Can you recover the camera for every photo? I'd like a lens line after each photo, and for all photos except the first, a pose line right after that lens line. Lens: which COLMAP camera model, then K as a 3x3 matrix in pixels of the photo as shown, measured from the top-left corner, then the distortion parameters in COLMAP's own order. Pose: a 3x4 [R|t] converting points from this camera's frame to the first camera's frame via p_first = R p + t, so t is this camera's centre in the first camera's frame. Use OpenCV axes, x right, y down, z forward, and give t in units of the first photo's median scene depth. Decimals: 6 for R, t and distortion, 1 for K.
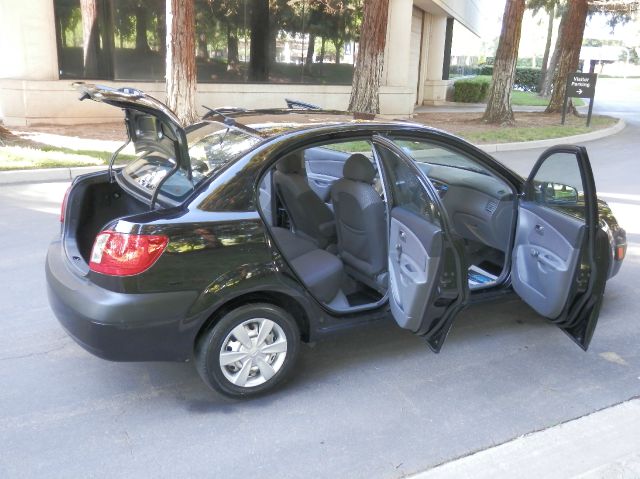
lens RADIAL K [[593.8, 0, 319.3], [0, 593.8, 221.6], [0, 0, 1]] dist [-0.000907, -0.007499]
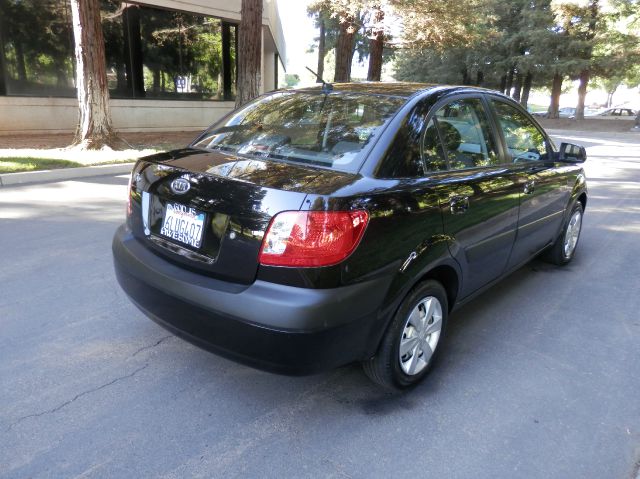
lens RADIAL K [[440.4, 0, 317.5], [0, 440.4, 236.5], [0, 0, 1]] dist [-0.002253, -0.004933]
pose [[0.951034, -0.094428, 0.294308, -0.443609], [0.077027, 0.994555, 0.070194, 0.012690], [-0.299334, -0.044087, 0.953129, 0.421458]]
